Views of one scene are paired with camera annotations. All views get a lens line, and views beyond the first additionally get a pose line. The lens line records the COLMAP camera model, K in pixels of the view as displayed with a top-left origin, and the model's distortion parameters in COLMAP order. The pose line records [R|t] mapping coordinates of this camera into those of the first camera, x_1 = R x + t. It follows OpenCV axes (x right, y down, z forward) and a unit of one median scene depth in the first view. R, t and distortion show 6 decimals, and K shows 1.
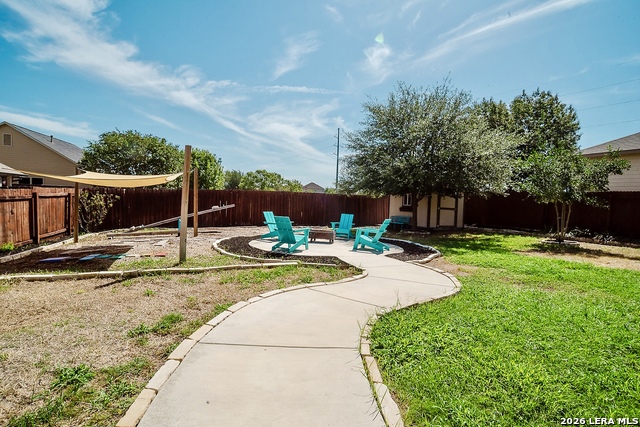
lens RADIAL K [[318.1, 0, 320.0], [0, 318.1, 213.5], [0, 0, 1]] dist [-0.001120, -0.000261]
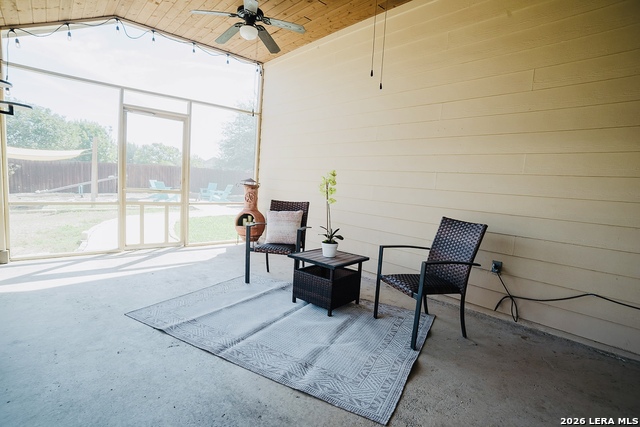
lens RADIAL K [[318.1, 0, 320.0], [0, 318.1, 213.5], [0, 0, 1]] dist [-0.001120, -0.000261]
pose [[0.961847, -0.003009, 0.273572, 0.106032], [-0.016744, 0.997418, 0.069840, 0.019389], [-0.273075, -0.071756, 0.959313, -0.389406]]
